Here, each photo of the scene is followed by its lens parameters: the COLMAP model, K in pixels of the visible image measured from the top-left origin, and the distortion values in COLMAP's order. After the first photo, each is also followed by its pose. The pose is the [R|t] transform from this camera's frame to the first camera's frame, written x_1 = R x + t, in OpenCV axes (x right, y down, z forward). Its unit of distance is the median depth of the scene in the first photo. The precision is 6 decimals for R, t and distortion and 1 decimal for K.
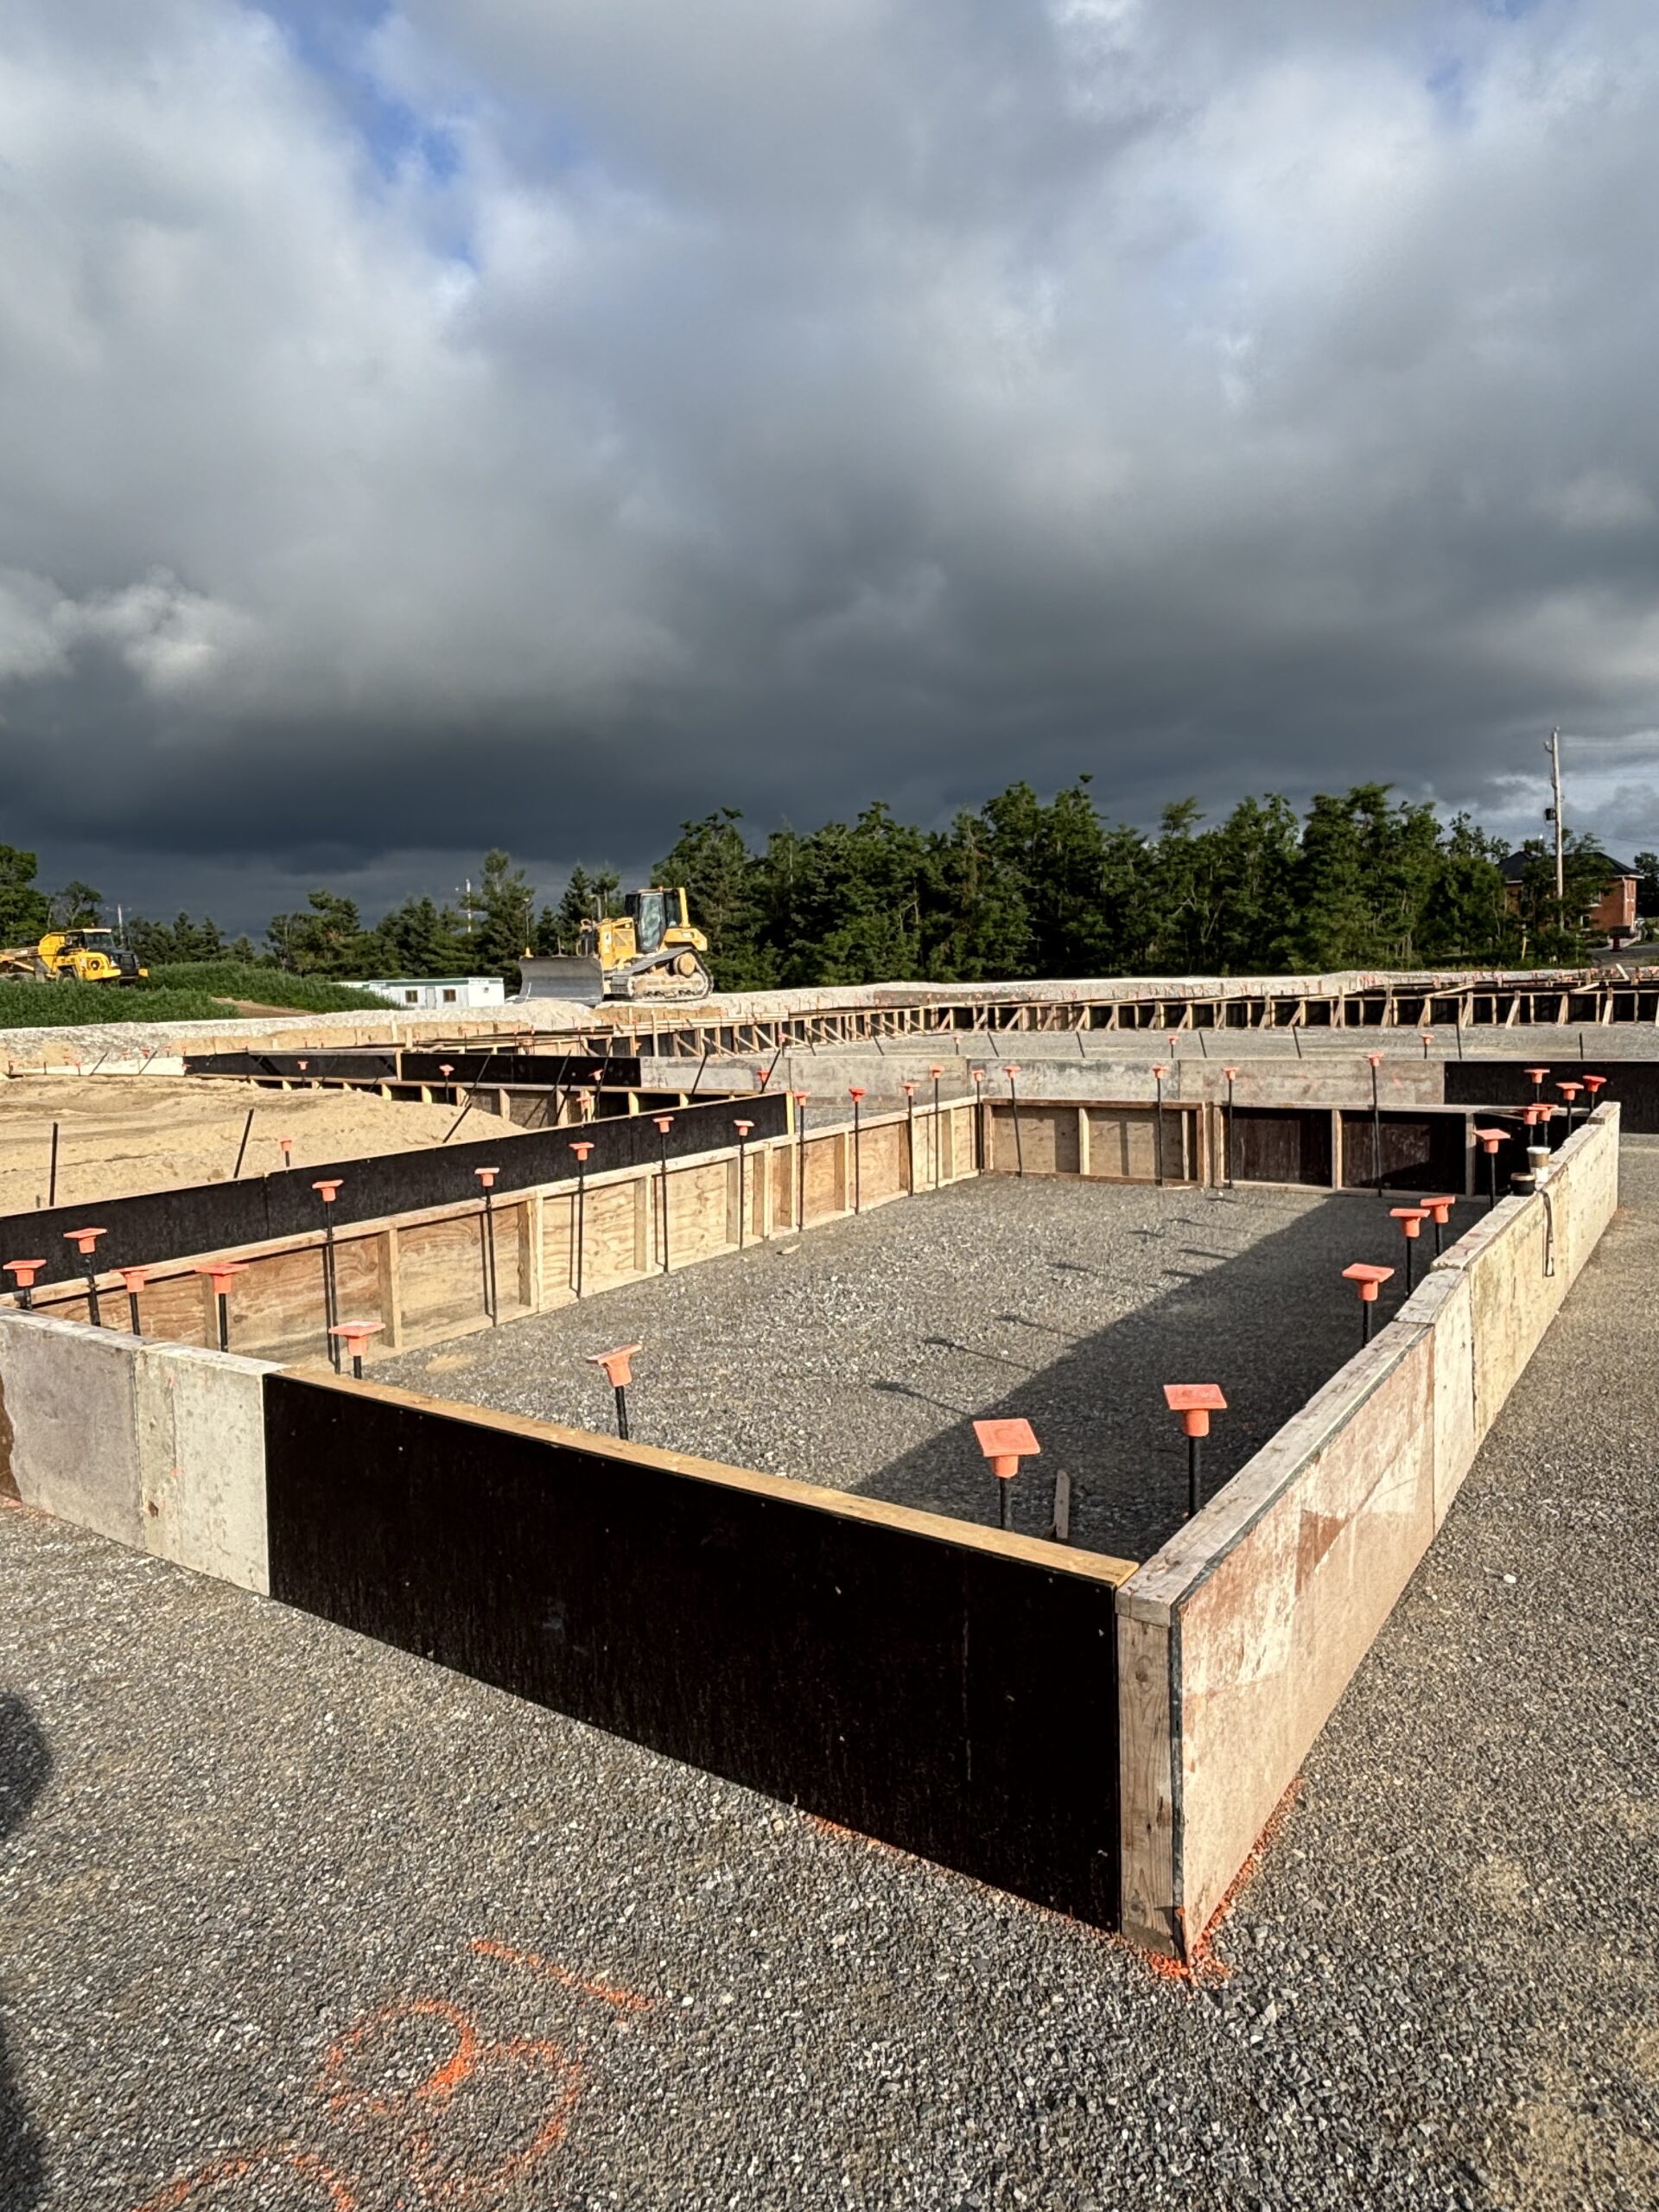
lens RADIAL K [[1340.0, 0, 830.5], [0, 1340.0, 1097.6], [0, 0, 1]] dist [0.041420, -0.000383]
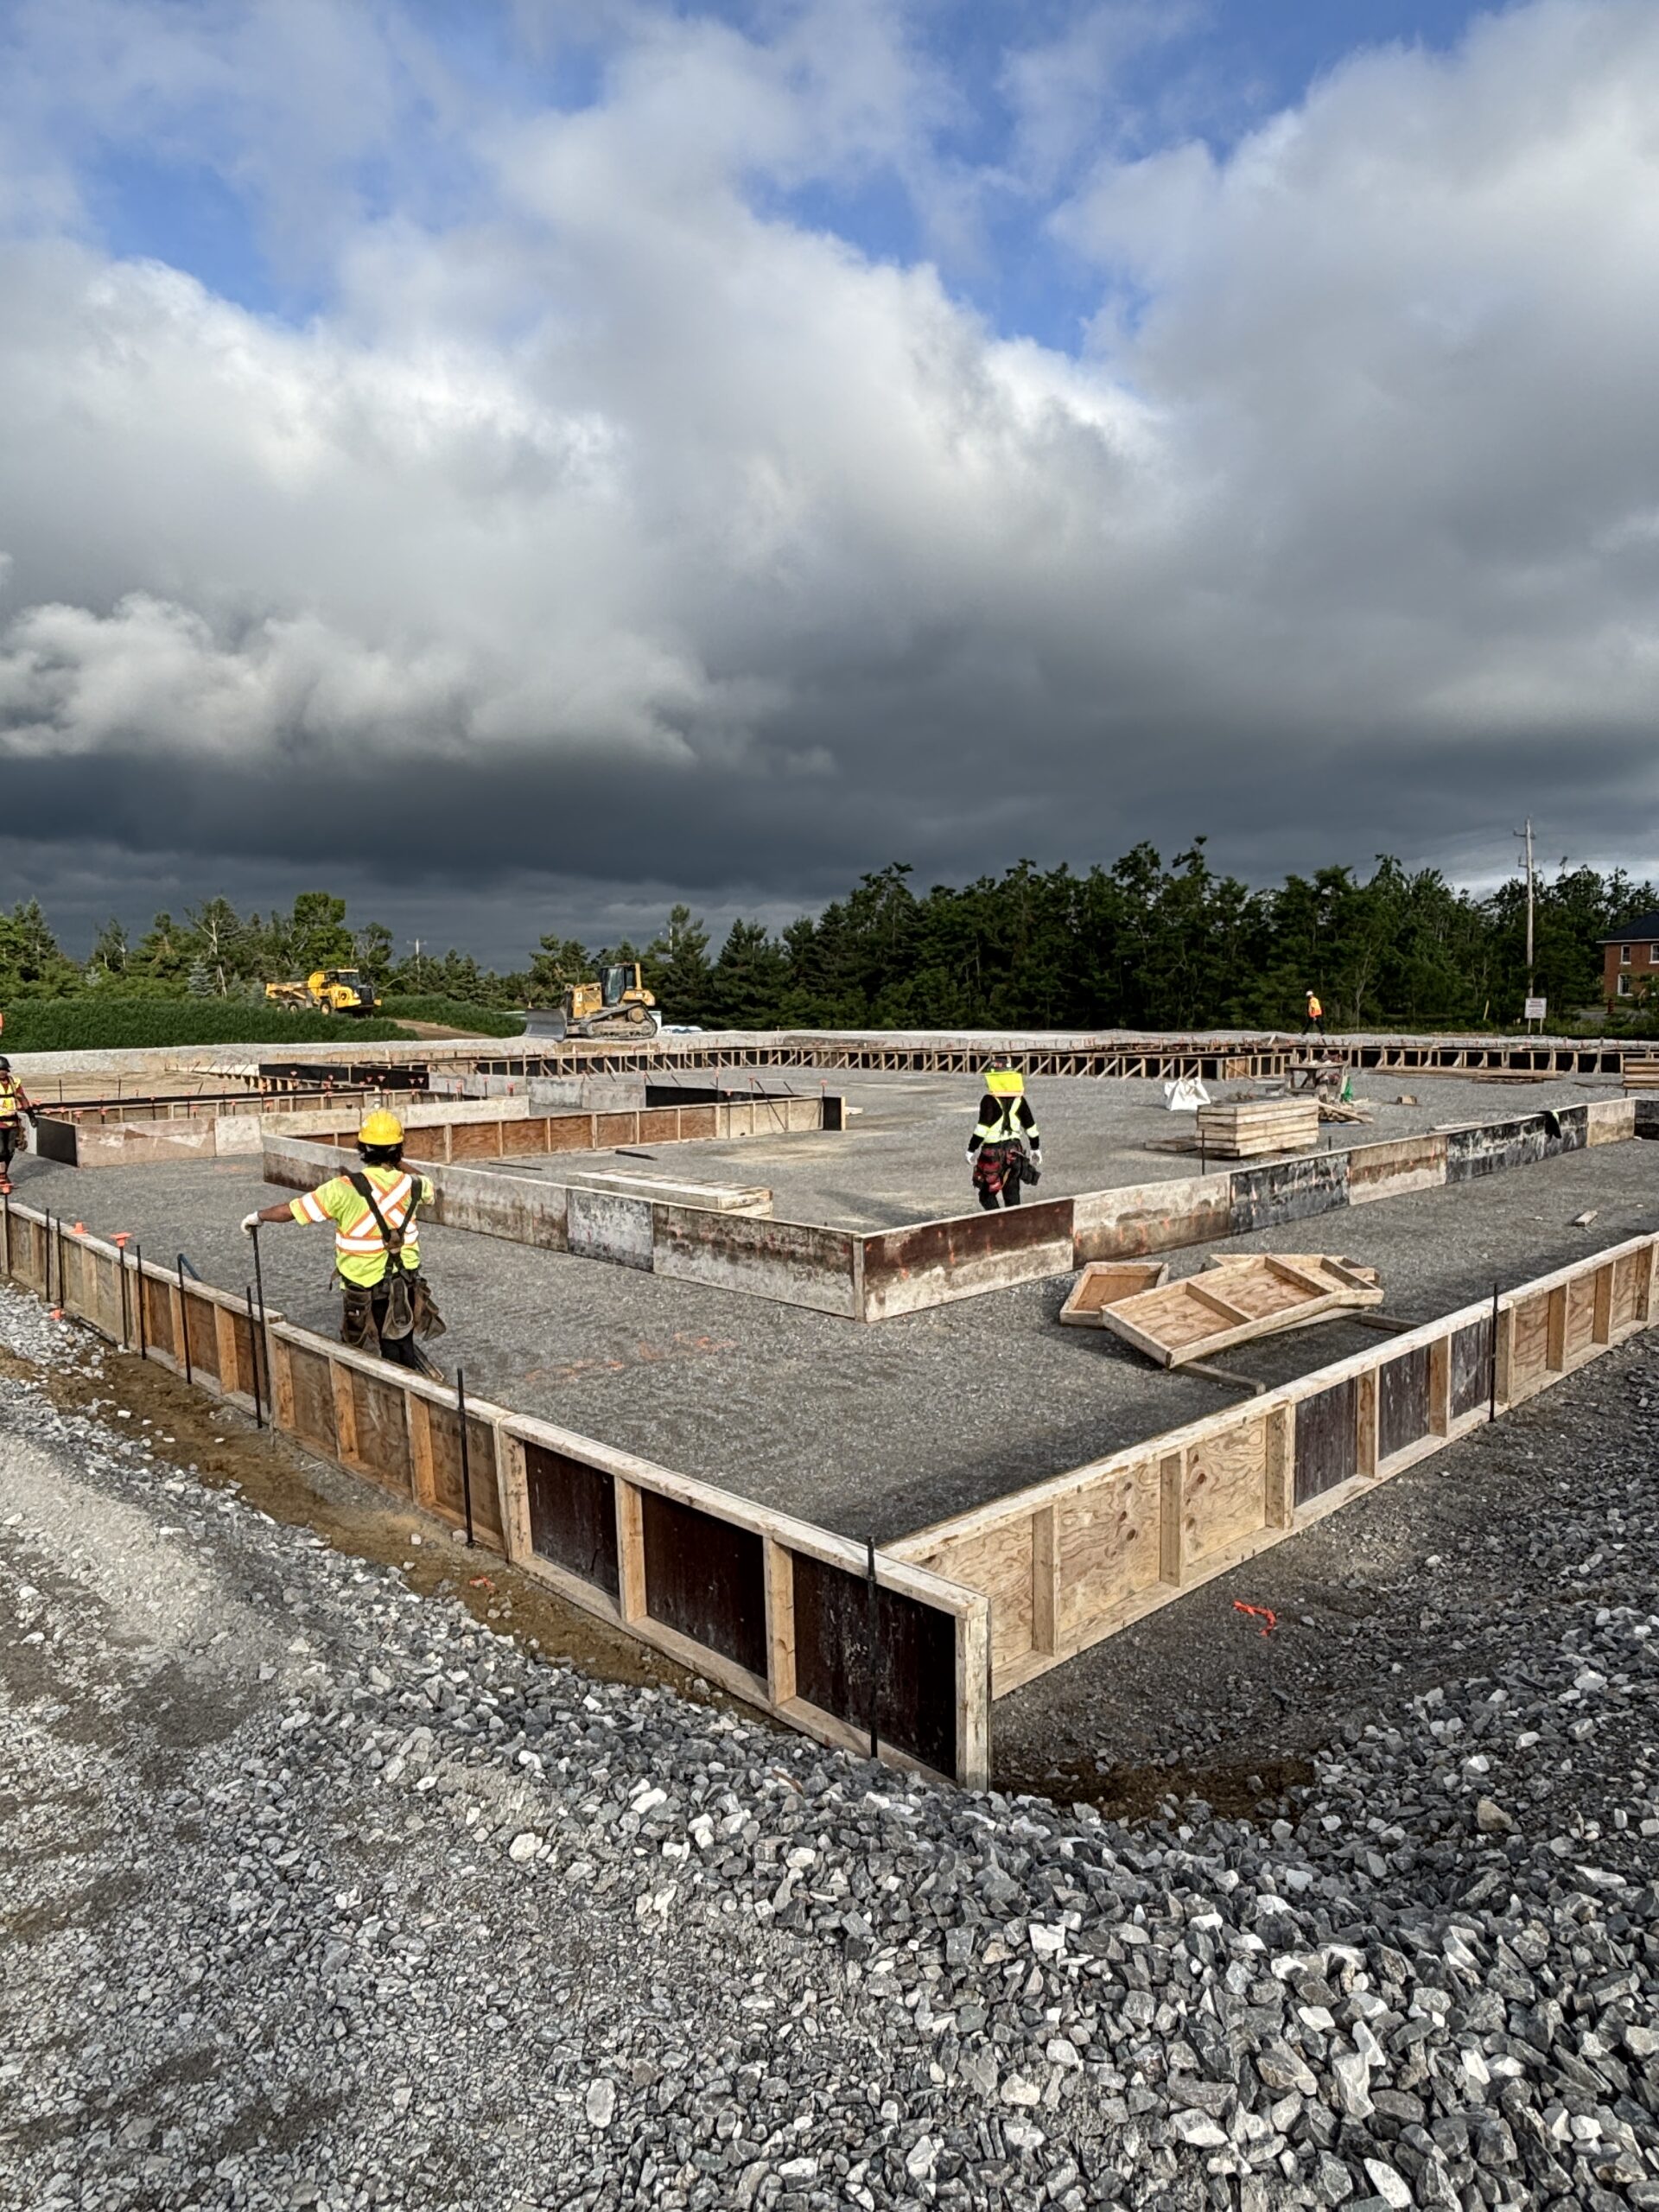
lens RADIAL K [[1309.7, 0, 820.6], [0, 1309.7, 1117.0], [0, 0, 1]] dist [0.049993, -0.000744]
pose [[0.978053, 0.042662, -0.203944, 0.207355], [-0.043834, 0.999038, -0.001232, 0.002787], [0.203695, 0.010145, 0.978982, -0.195265]]
